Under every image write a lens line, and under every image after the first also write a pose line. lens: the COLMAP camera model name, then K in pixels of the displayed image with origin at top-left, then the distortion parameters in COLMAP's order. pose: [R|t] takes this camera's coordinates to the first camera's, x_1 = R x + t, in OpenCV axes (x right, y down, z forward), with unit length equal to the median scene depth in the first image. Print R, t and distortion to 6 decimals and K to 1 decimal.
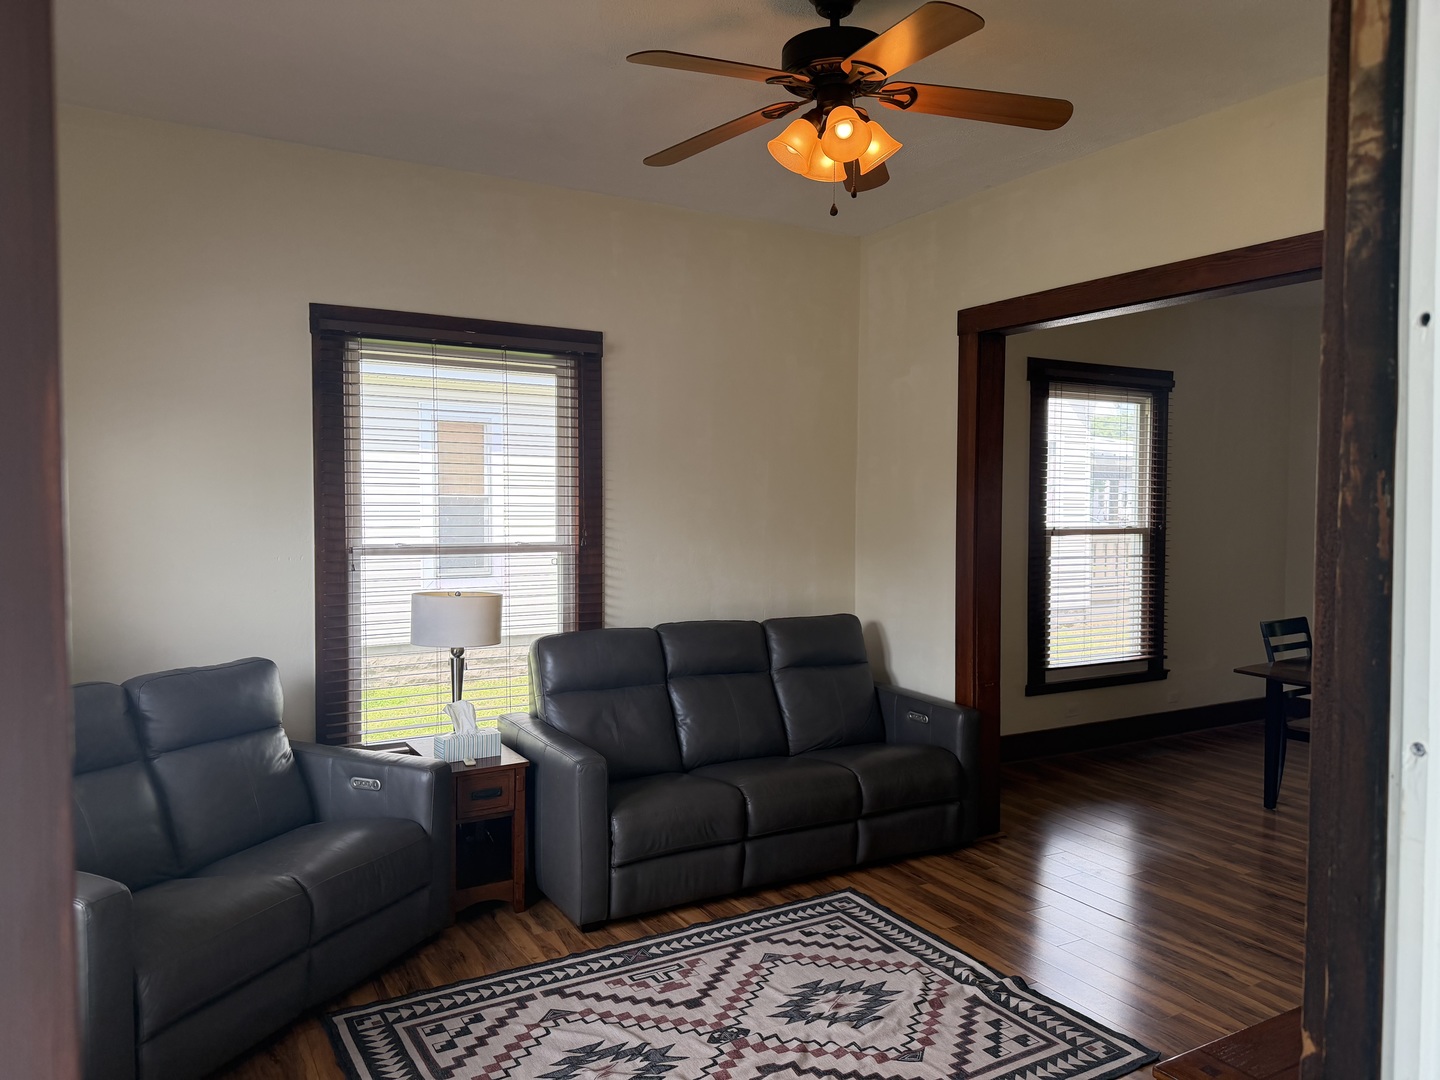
lens RADIAL K [[1012.5, 0, 722.9], [0, 1012.5, 547.1], [0, 0, 1]] dist [0.120042, -0.199844]
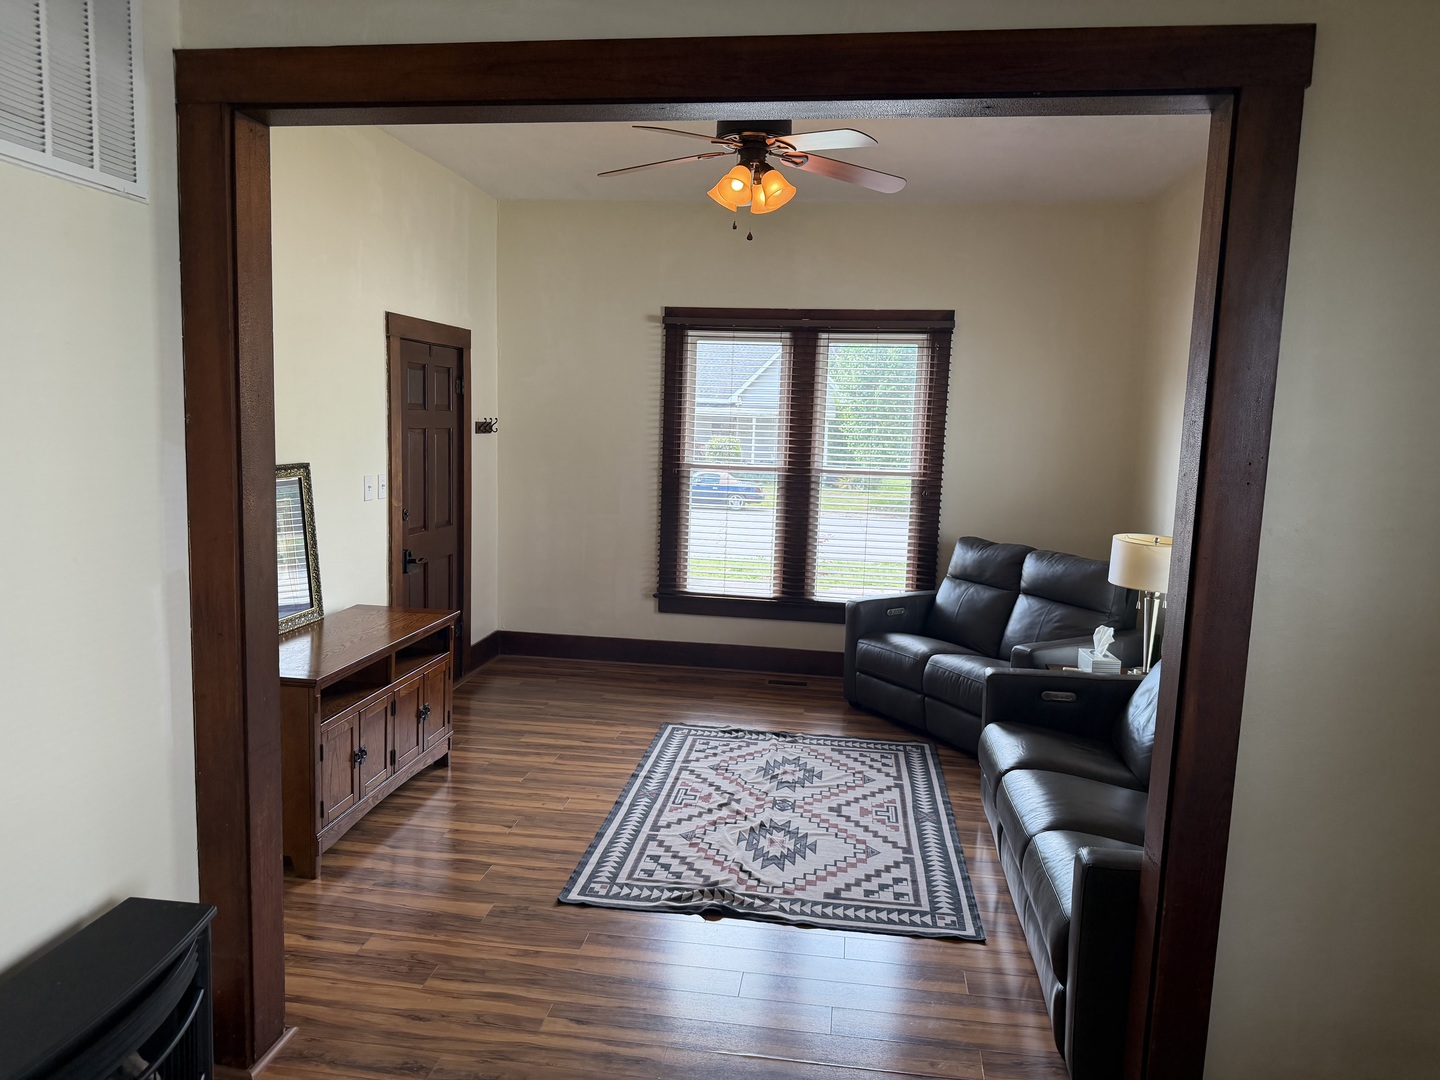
lens RADIAL K [[1012.5, 0, 722.9], [0, 1012.5, 547.1], [0, 0, 1]] dist [0.120042, -0.199844]
pose [[-0.617734, 0.071497, -0.783130, 0.997828], [-0.075141, 0.985935, 0.149284, -0.085419], [0.782789, 0.151063, -0.603673, 1.491334]]
